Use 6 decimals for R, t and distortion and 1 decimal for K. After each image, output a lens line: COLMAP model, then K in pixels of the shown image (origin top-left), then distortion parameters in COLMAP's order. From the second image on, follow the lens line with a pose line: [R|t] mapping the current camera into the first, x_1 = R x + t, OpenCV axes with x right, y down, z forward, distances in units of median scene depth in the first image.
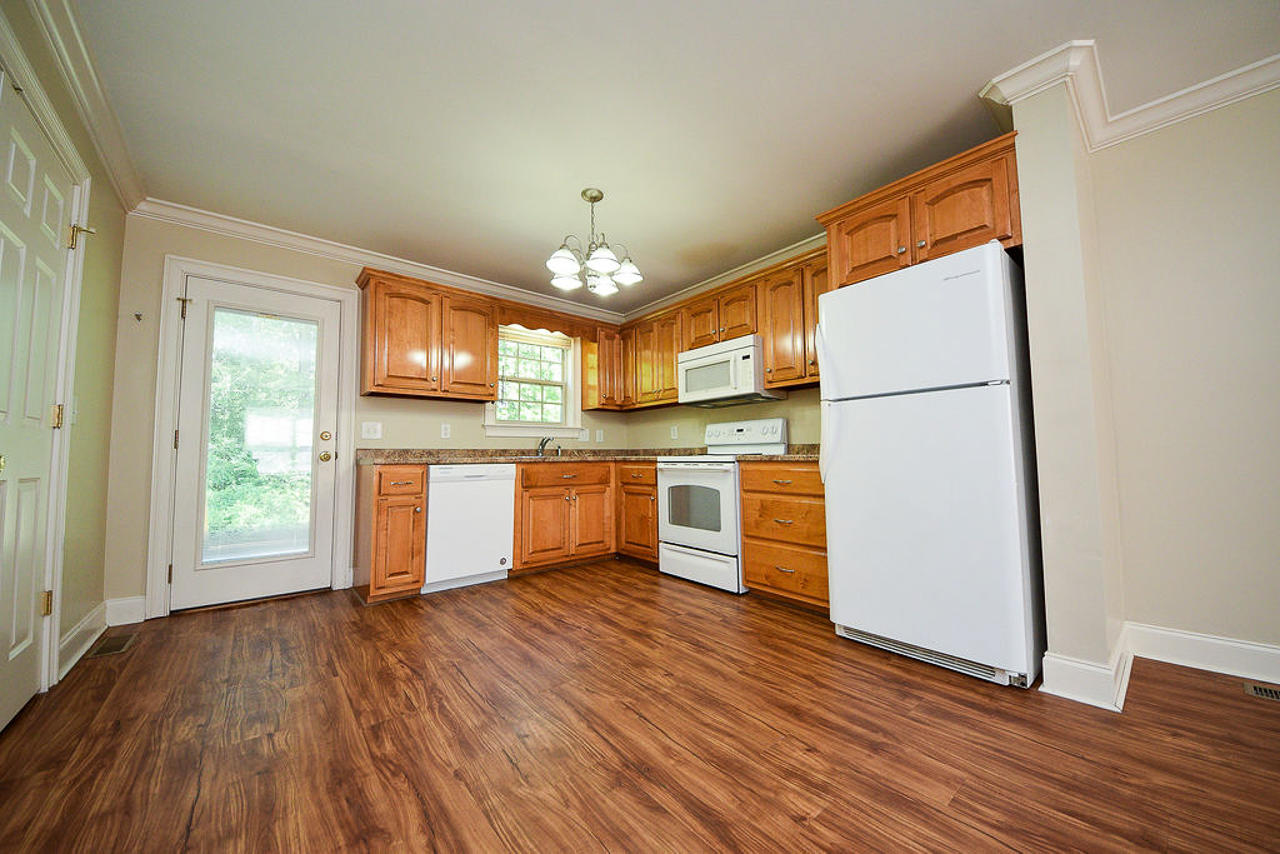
lens RADIAL K [[455.5, 0, 644.1], [0, 455.5, 427.6], [0, 0, 1]] dist [0.024586, -0.020198]
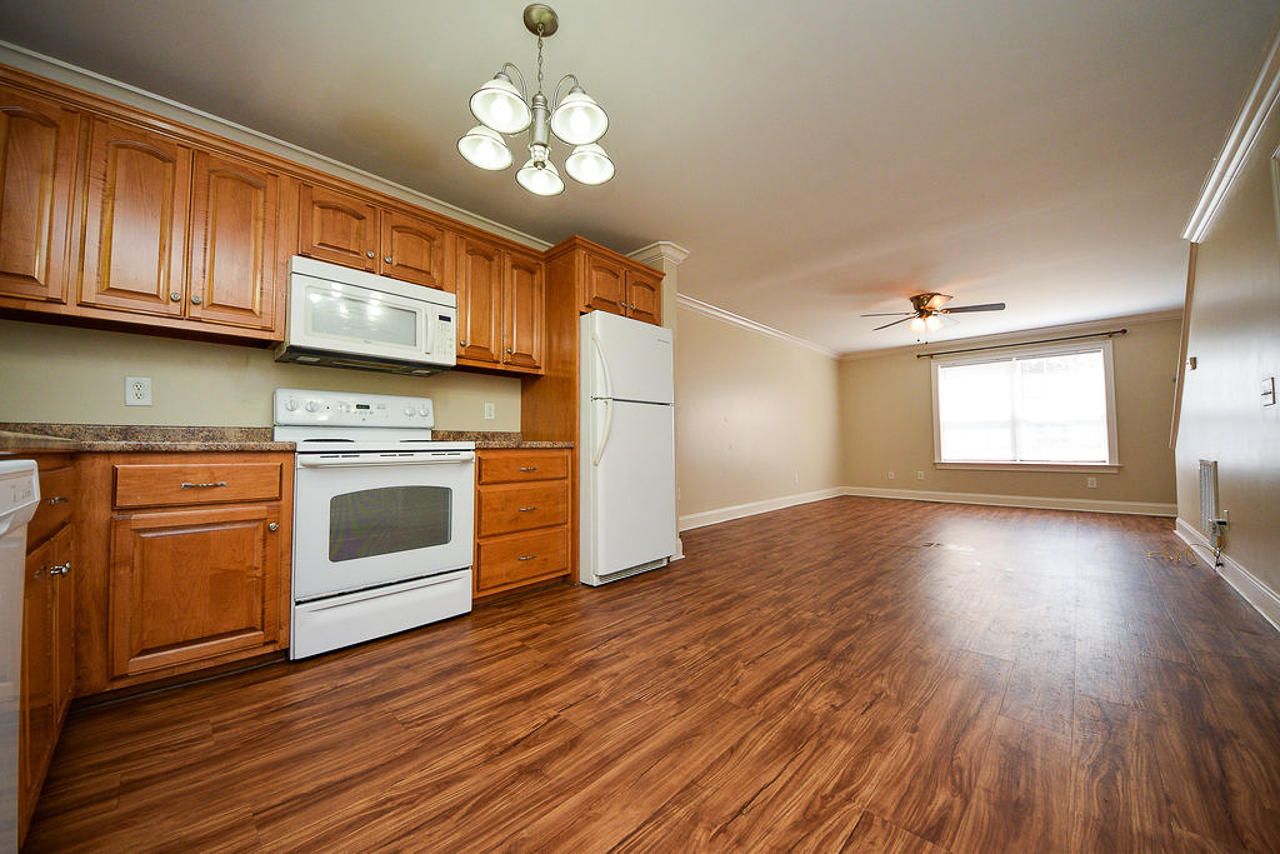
lens RADIAL K [[454.5, 0, 638.9], [0, 454.5, 425.0], [0, 0, 1]] dist [0.022458, -0.016010]
pose [[-0.099441, 0.045785, 0.993990, -0.825540], [-0.054212, 0.997208, -0.051356, 0.074263], [-0.993566, -0.058993, -0.096681, 1.021091]]
